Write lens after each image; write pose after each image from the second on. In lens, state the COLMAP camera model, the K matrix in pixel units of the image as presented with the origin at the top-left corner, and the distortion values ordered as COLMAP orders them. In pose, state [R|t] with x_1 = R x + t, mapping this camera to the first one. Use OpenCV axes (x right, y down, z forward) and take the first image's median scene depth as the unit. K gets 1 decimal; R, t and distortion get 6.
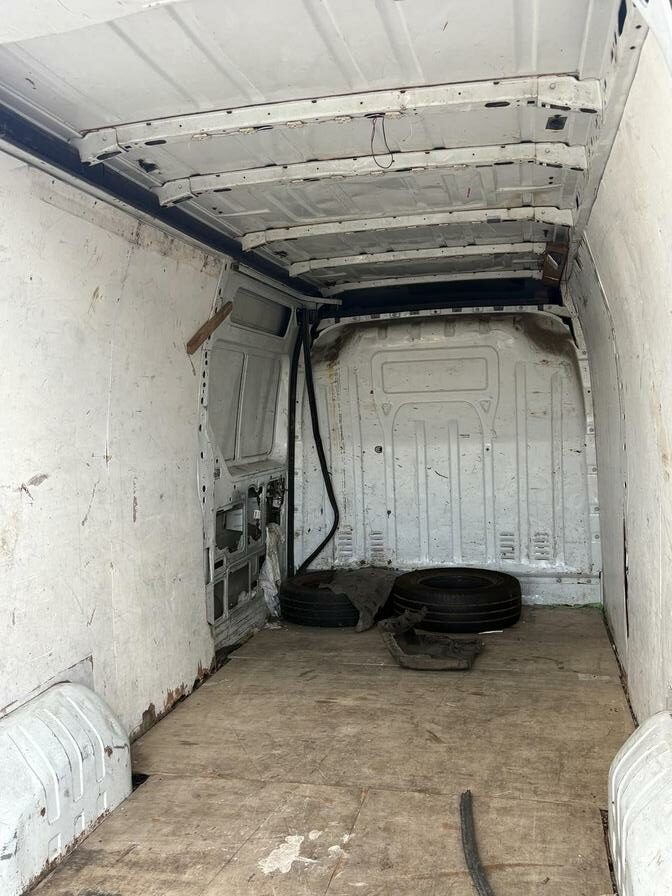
lens RADIAL K [[835.9, 0, 336.0], [0, 835.9, 448.0], [0, 0, 1]] dist [0.068083, -0.007837]
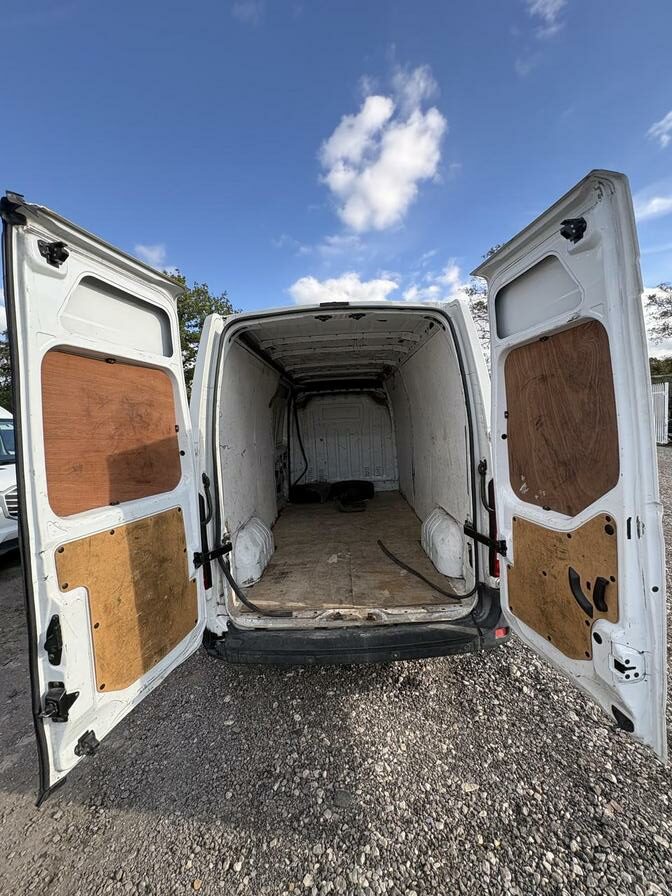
lens RADIAL K [[362.3, 0, 335.0], [0, 362.3, 451.9], [0, 0, 1]] dist [0.000459, 0.000296]
pose [[0.976973, -0.037115, 0.210109, -0.166202], [0.030527, 0.998938, 0.034512, 0.001407], [-0.211166, -0.027303, 0.977069, -0.195893]]
